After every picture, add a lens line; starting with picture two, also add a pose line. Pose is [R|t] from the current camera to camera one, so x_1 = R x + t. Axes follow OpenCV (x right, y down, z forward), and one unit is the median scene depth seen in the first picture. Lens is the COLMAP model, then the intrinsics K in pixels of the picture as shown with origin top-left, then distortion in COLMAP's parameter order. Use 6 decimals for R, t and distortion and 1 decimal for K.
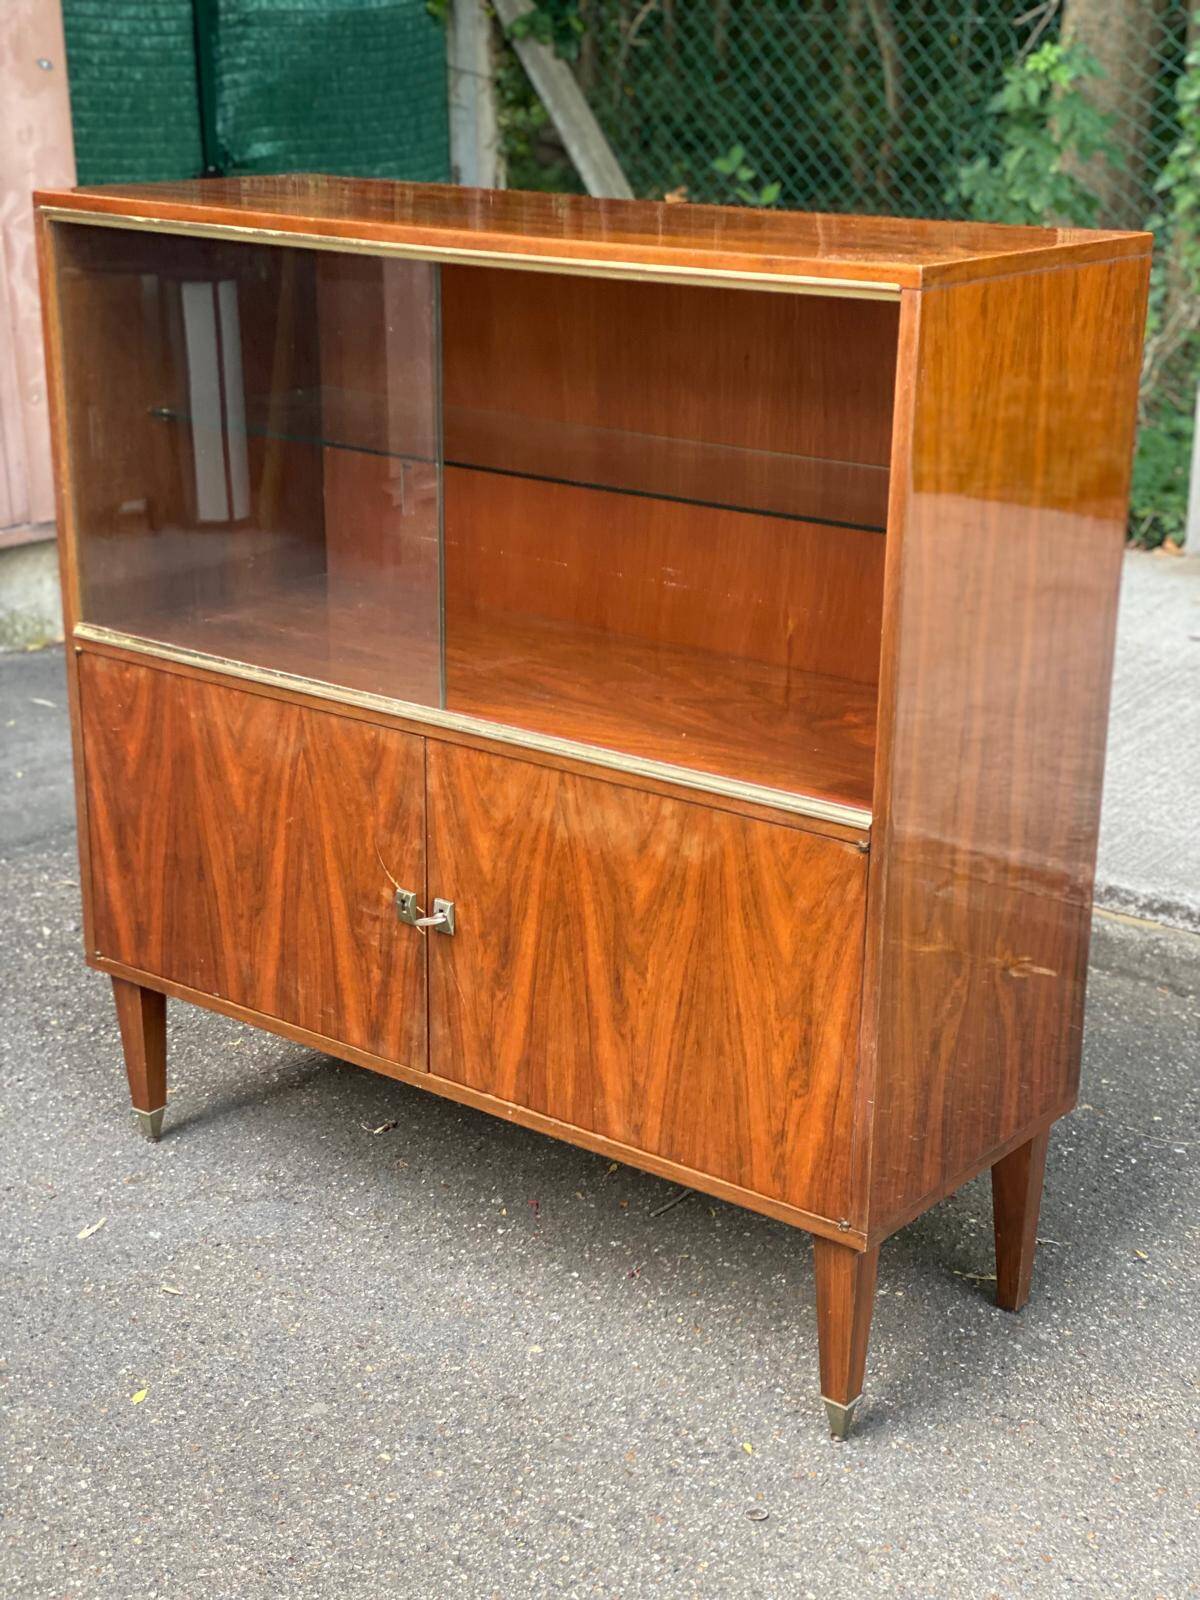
lens RADIAL K [[2398.7, 0, 594.2], [0, 2398.7, 814.0], [0, 0, 1]] dist [0.114840, 0.000000]
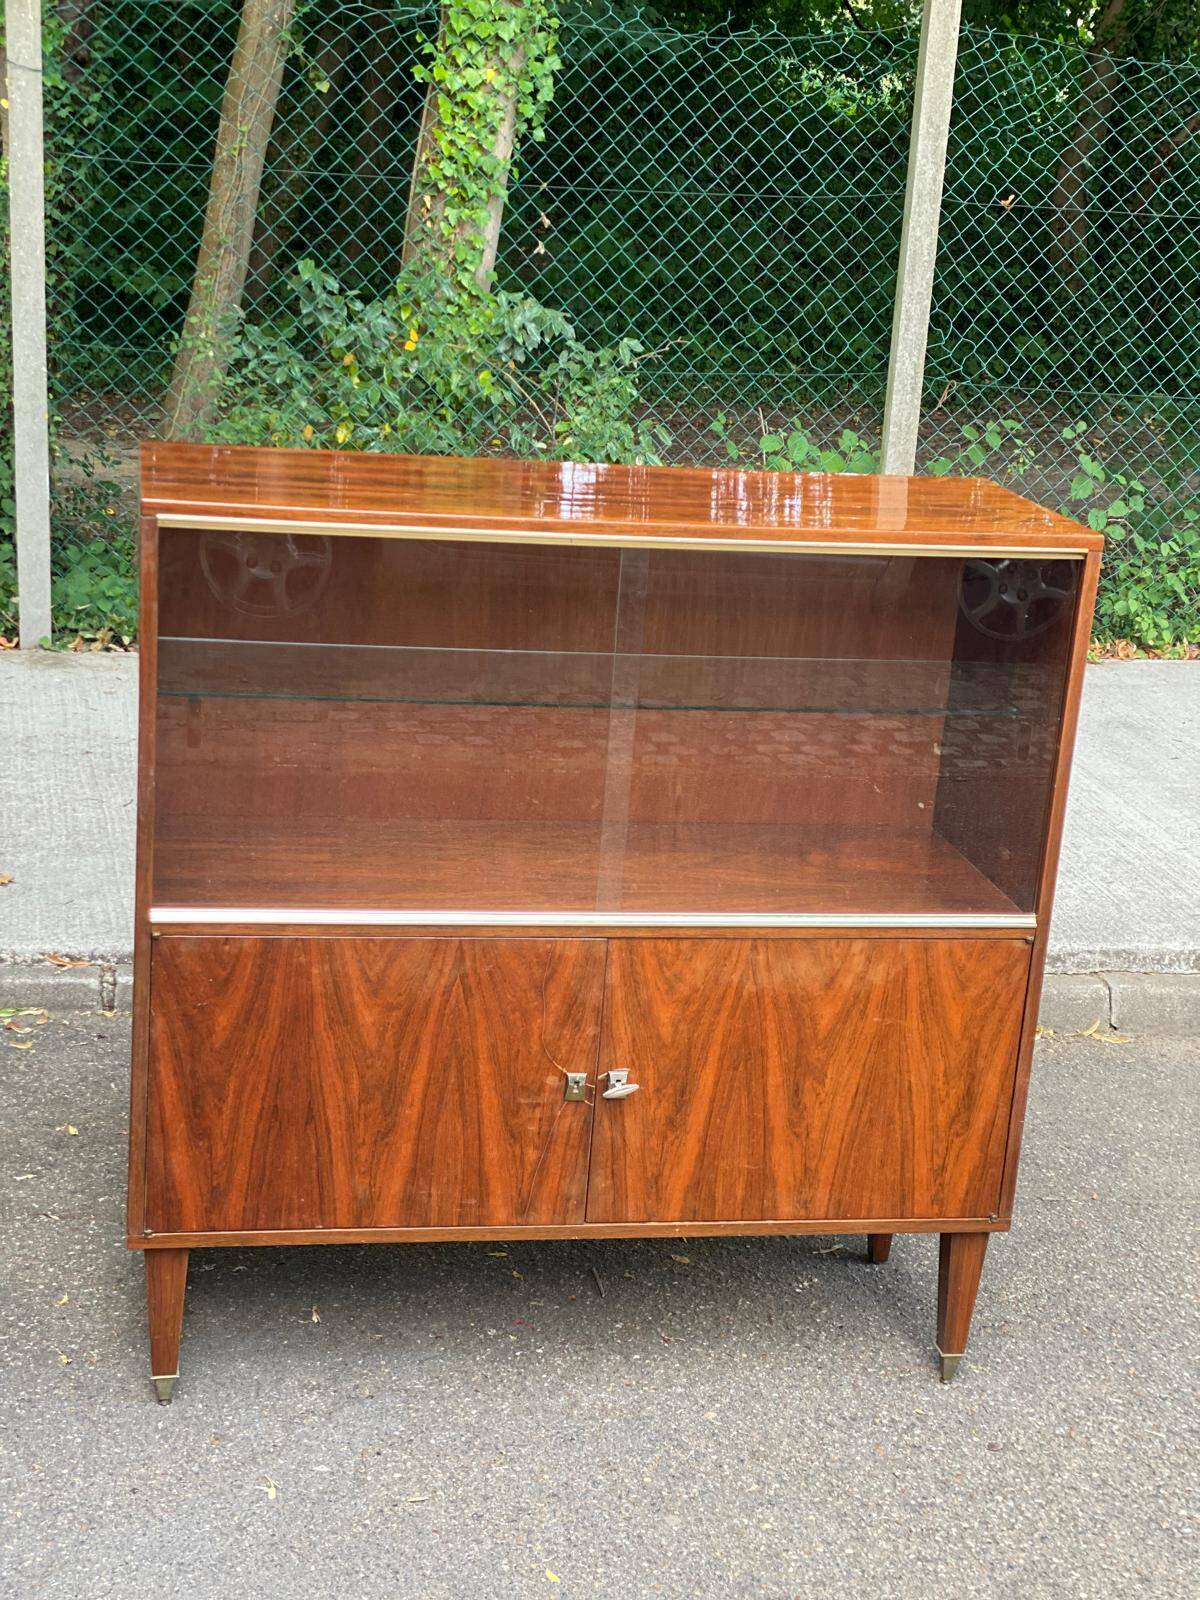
lens RADIAL K [[2398.7, 0, 587.3], [0, 2398.7, 807.8], [0, 0, 1]] dist [0.114840, 0.000000]
pose [[0.657210, -0.181688, 0.731481, -0.911382], [0.177557, 0.980518, 0.084016, -0.192485], [-0.732494, 0.074663, 0.676666, 0.207294]]
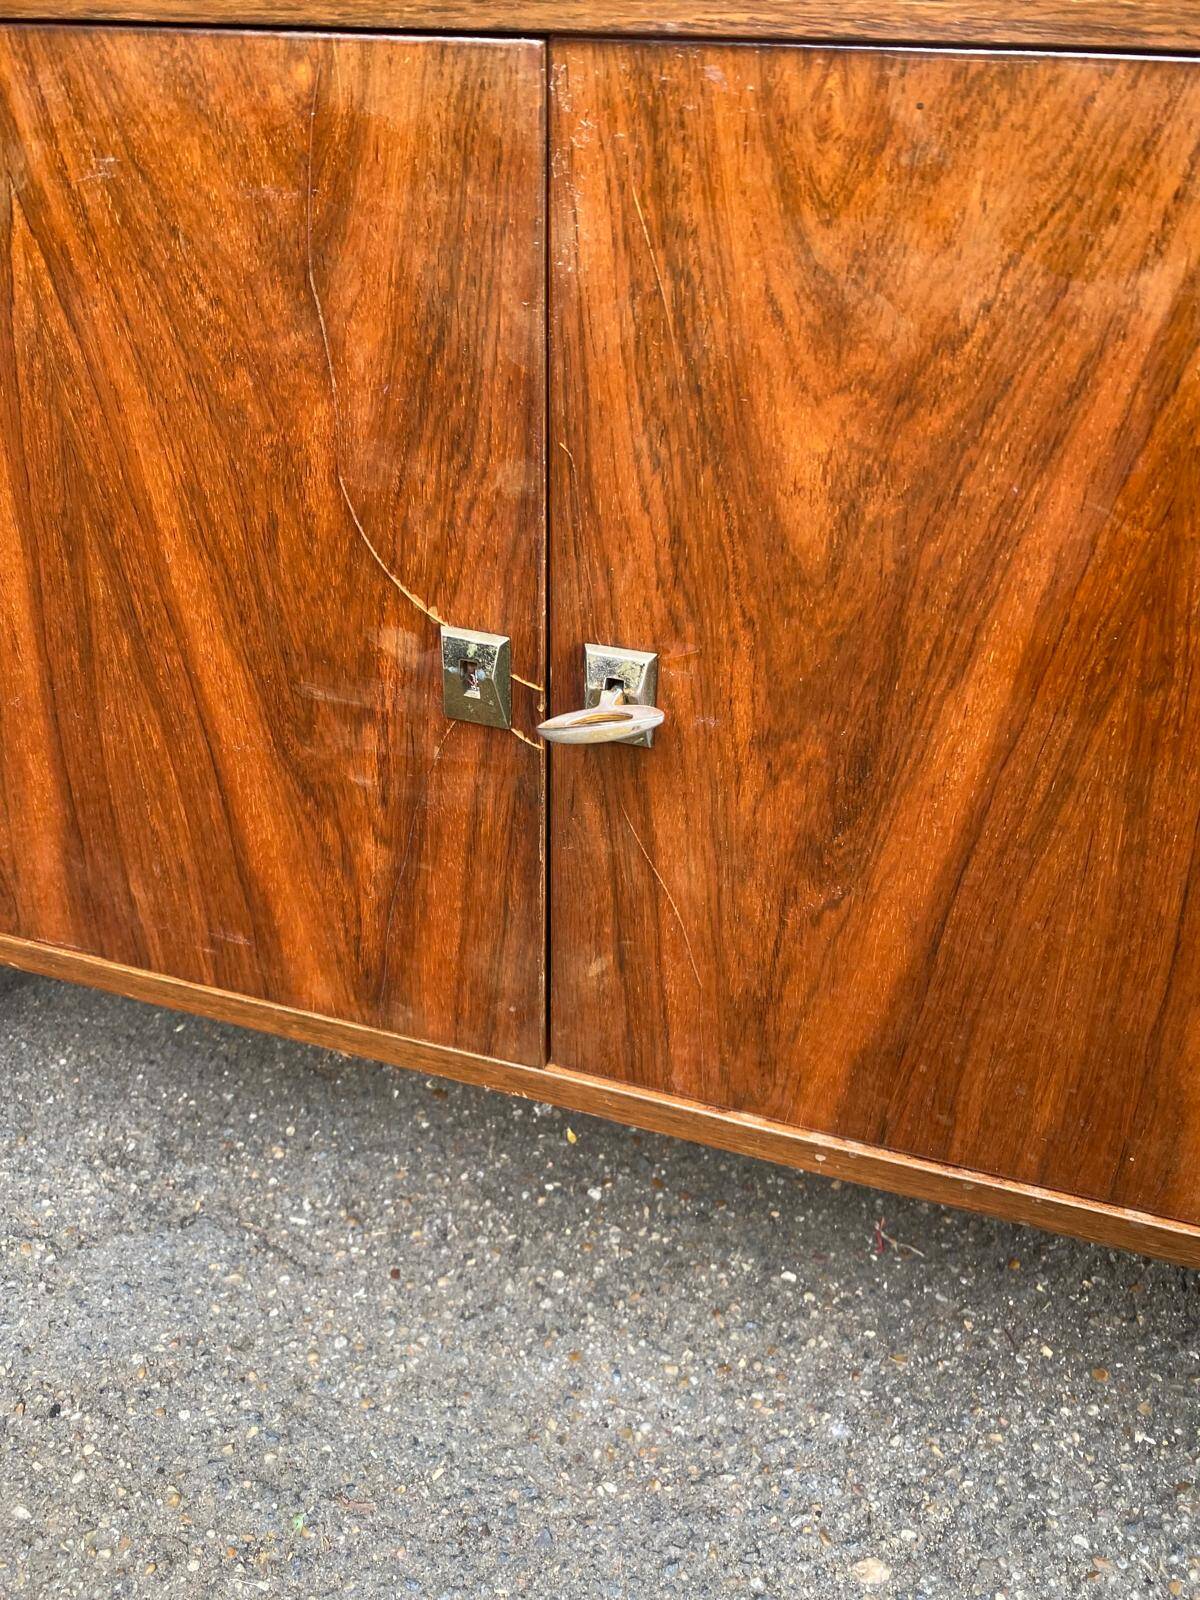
lens RADIAL K [[1223.2, 0, 596.5], [0, 1223.2, 769.4], [0, 0, 1]] dist [0.020279, -0.023998]
pose [[0.931588, -0.189001, 0.310520, -0.119444], [0.107267, 0.959100, 0.261955, 0.008556], [-0.347330, -0.210725, 0.913760, 0.851988]]
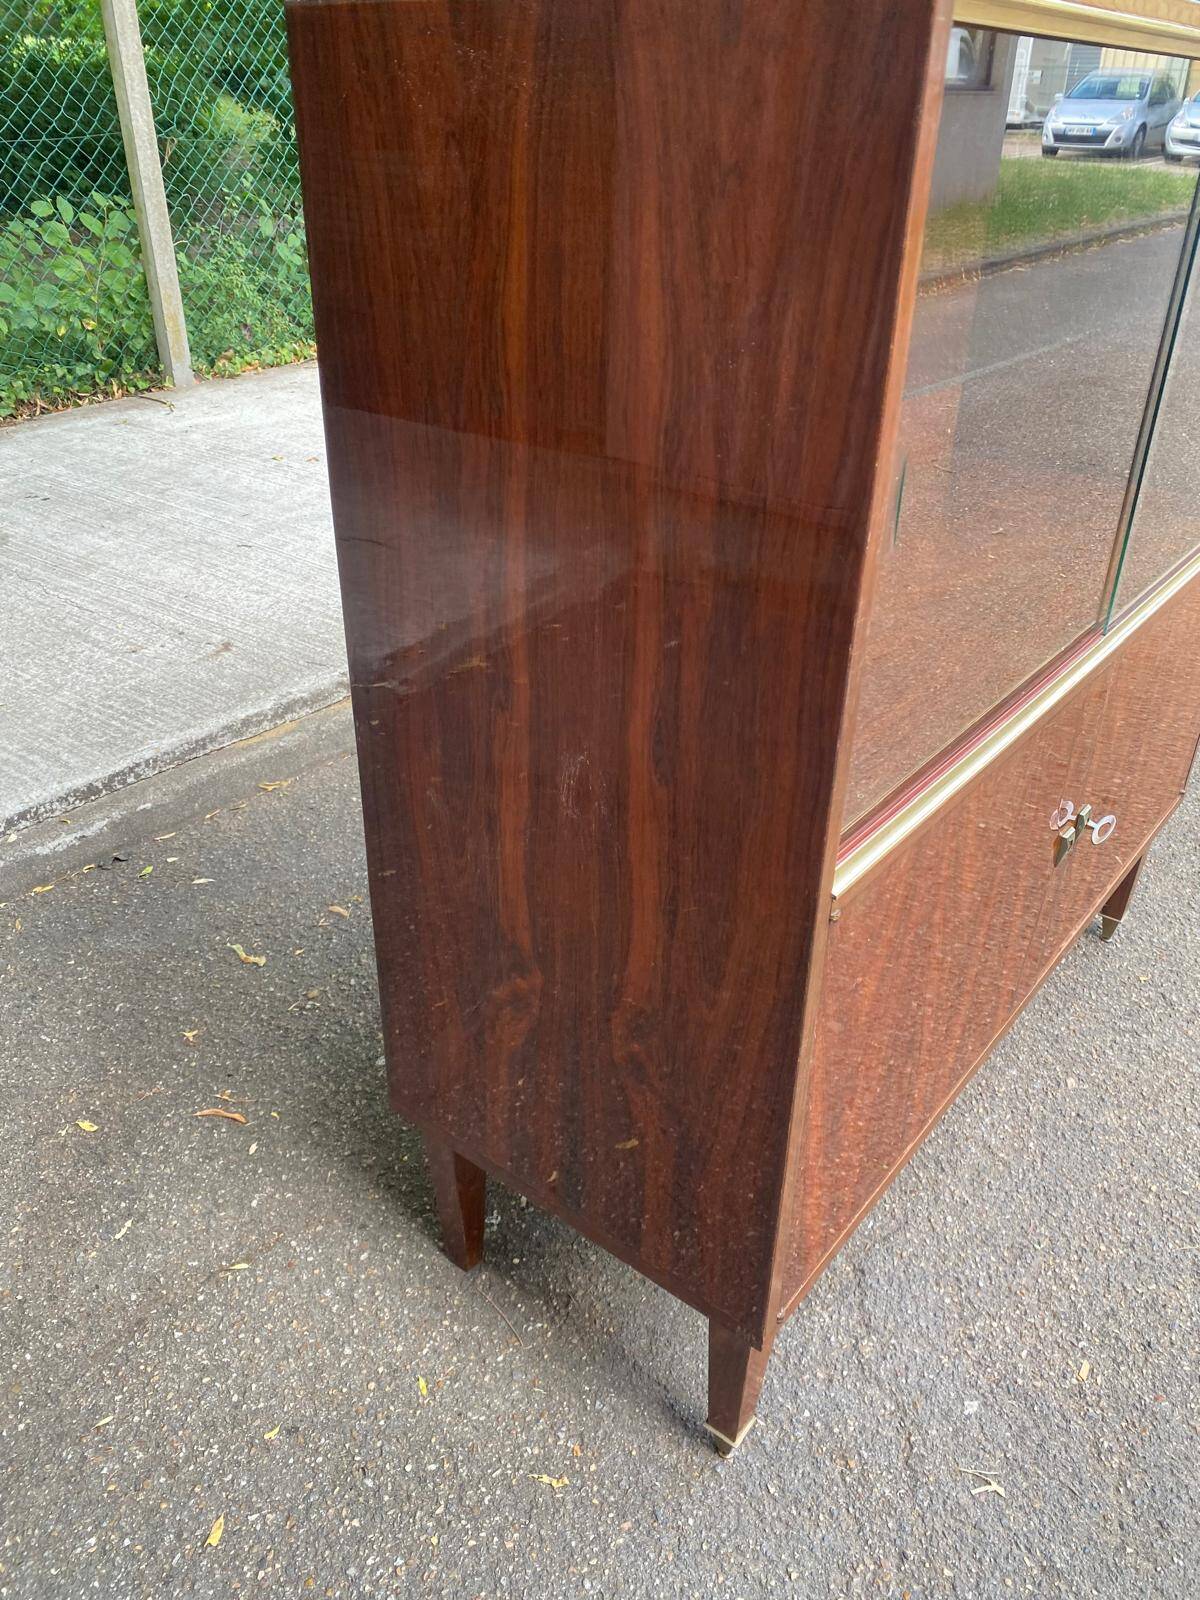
lens RADIAL K [[1228.2, 0, 620.6], [0, 1228.2, 794.1], [0, 0, 1]] dist [0.022641, -0.033292]
pose [[-0.018309, -0.506591, 0.861992, -0.486965], [0.294293, 0.821214, 0.488876, -0.268547], [-0.955540, 0.262629, 0.134051, 1.114685]]
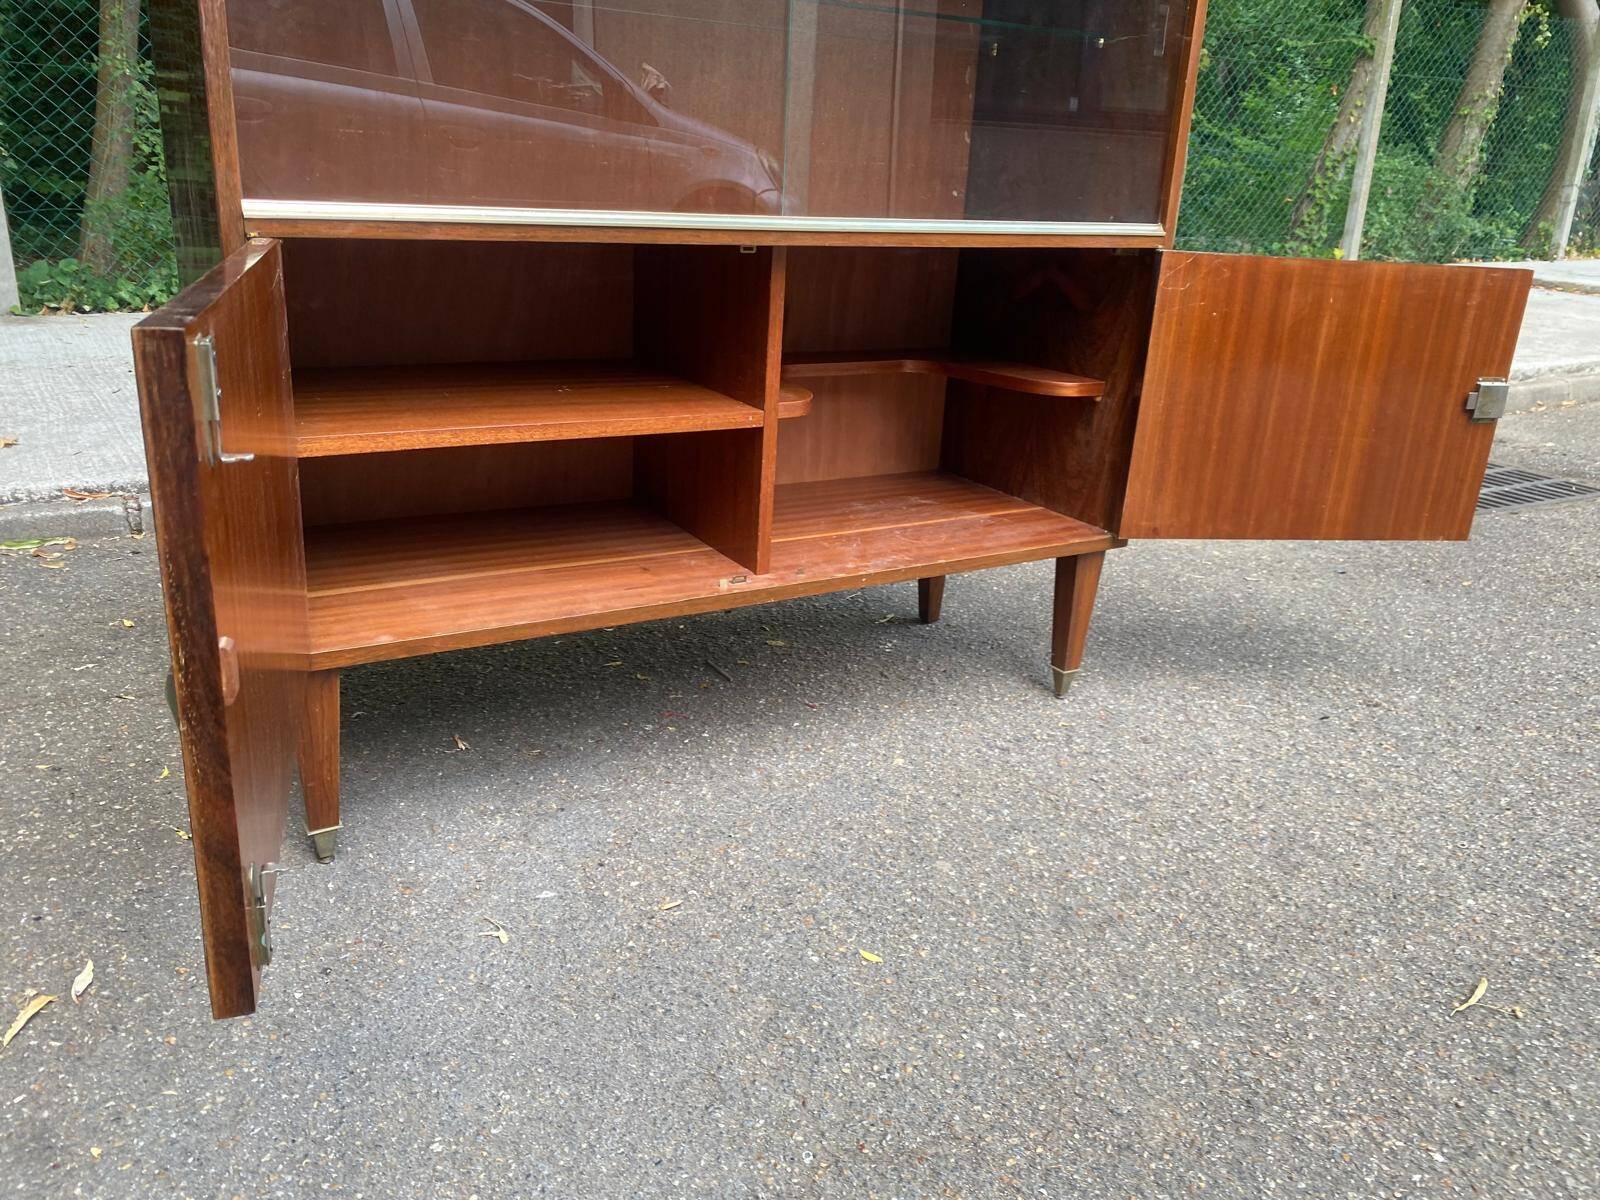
lens RADIAL K [[1228.2, 0, 805.8], [0, 1228.2, 580.7], [0, 0, 1]] dist [0.022641, -0.033292]
pose [[0.350604, -0.298255, 0.887761, -0.573644], [0.248951, 0.943509, 0.218666, -0.011495], [-0.902829, 0.144344, 0.405049, 0.792890]]
